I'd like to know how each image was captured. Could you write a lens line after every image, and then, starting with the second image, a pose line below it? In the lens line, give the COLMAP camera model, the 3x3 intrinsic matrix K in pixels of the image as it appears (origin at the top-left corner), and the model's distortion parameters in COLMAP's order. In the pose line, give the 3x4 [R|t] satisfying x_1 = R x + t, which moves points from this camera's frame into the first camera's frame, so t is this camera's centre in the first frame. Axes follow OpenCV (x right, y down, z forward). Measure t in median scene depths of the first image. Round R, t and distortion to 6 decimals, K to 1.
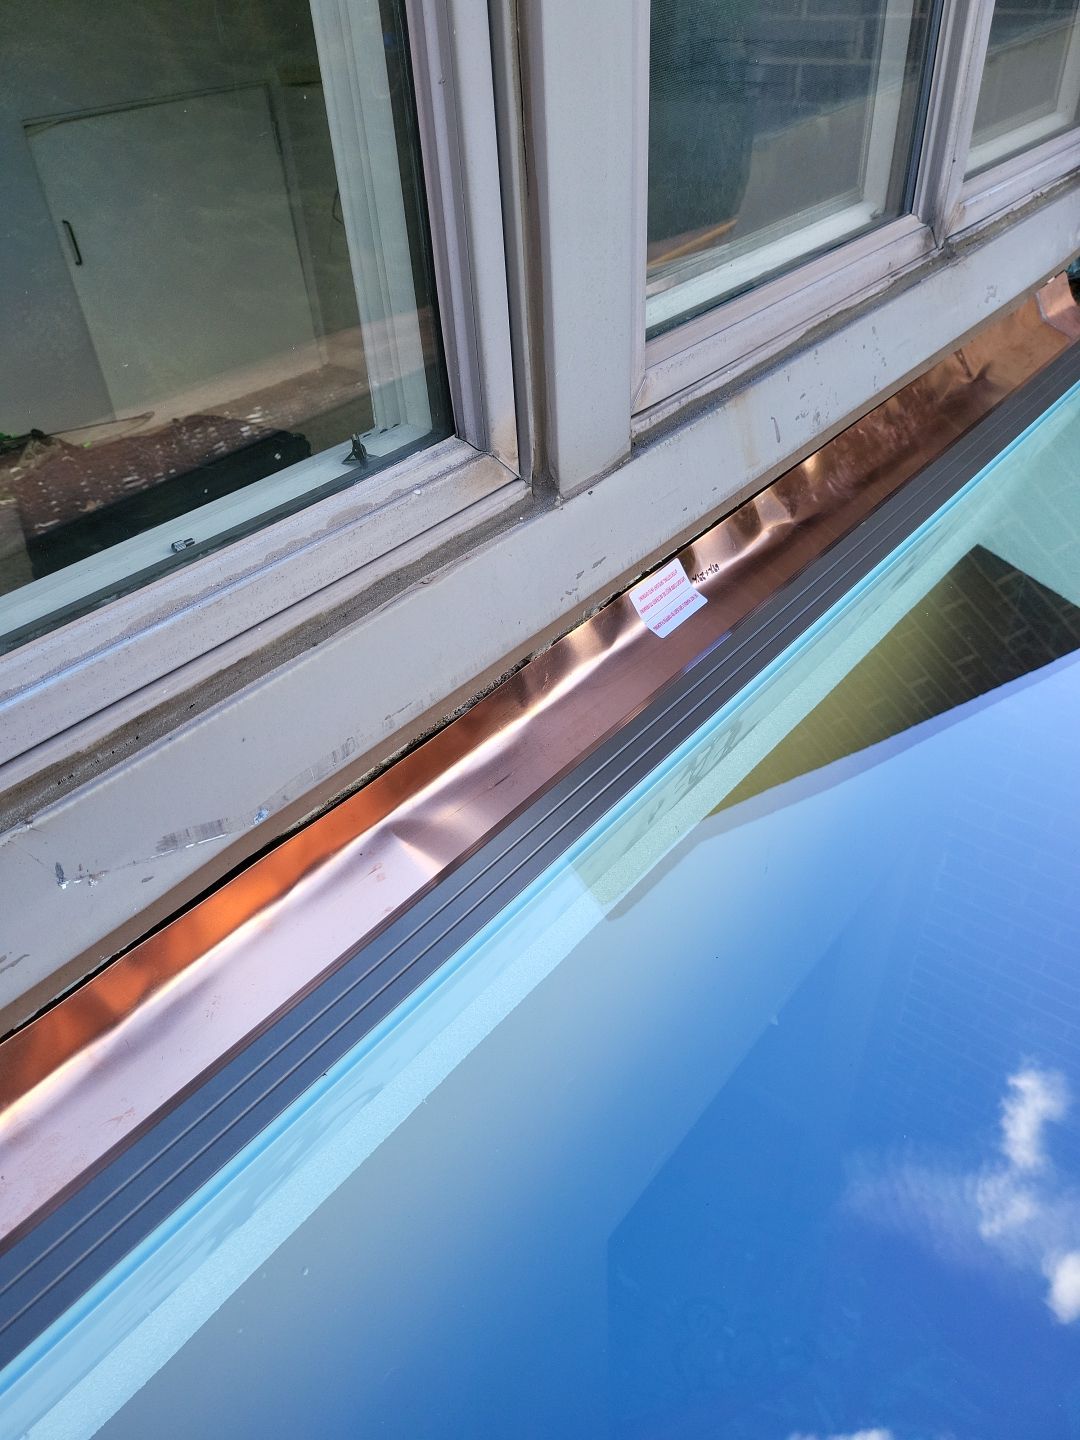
lens RADIAL K [[860.6, 0, 484.3], [0, 860.6, 726.5], [0, 0, 1]] dist [0.036271, -0.048164]
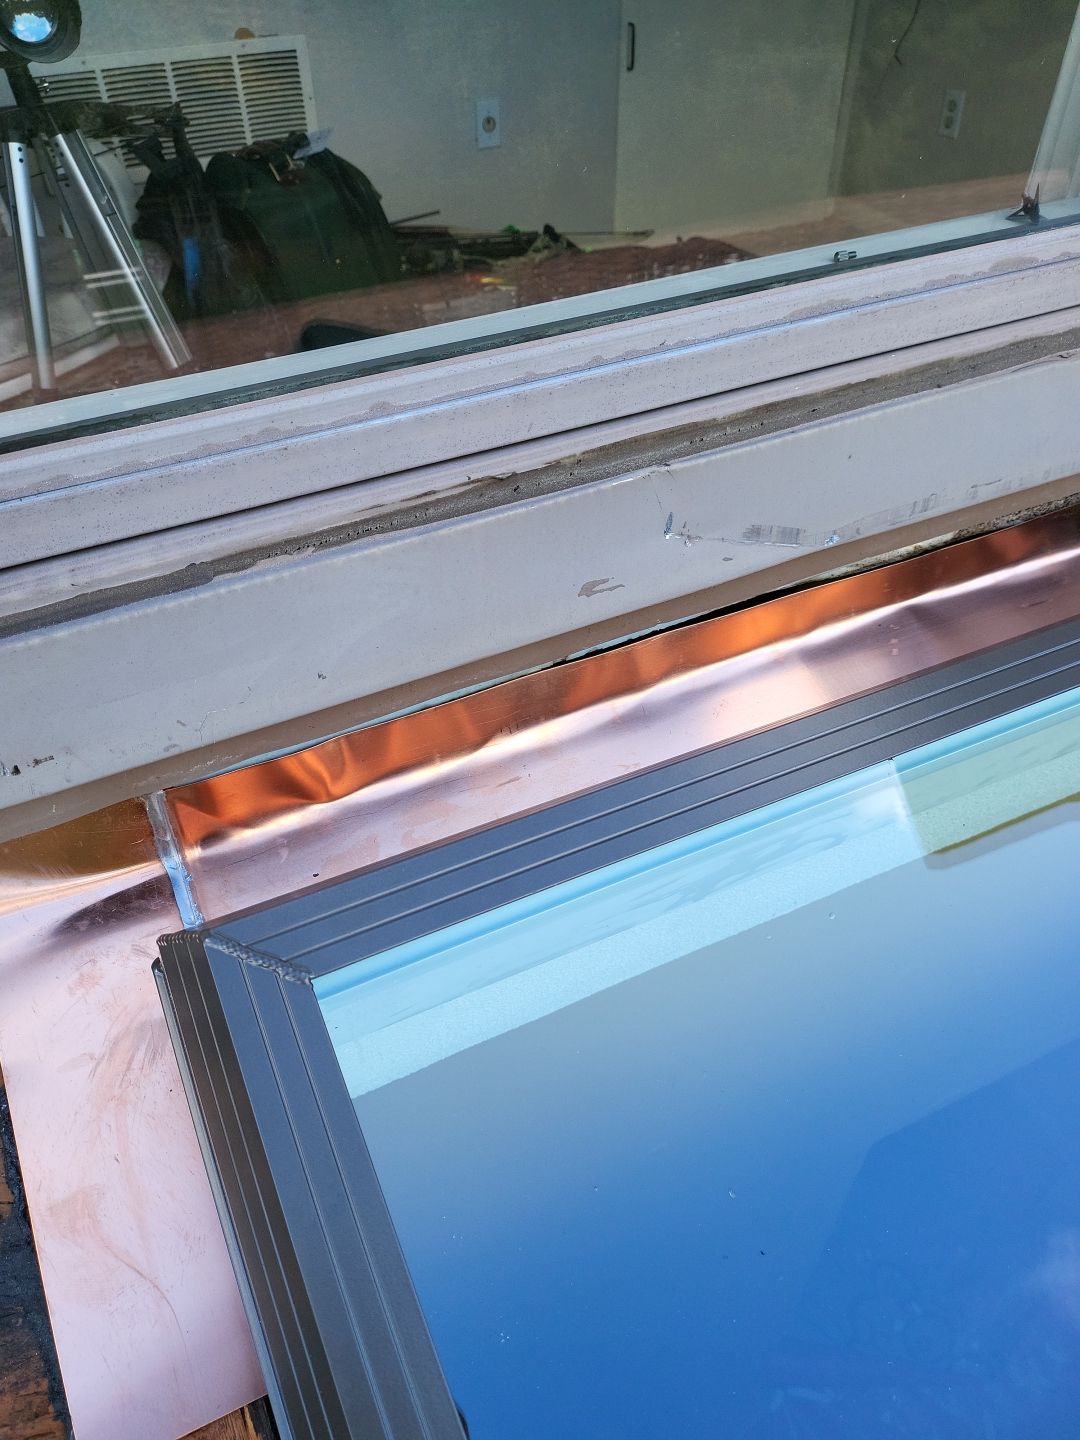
lens RADIAL K [[860.6, 0, 484.3], [0, 860.6, 726.5], [0, 0, 1]] dist [0.036271, -0.048164]
pose [[0.914751, 0.305663, -0.264198, -0.302359], [-0.284127, 0.951597, 0.117195, 0.315000], [0.287232, -0.032138, 0.957322, -0.103514]]
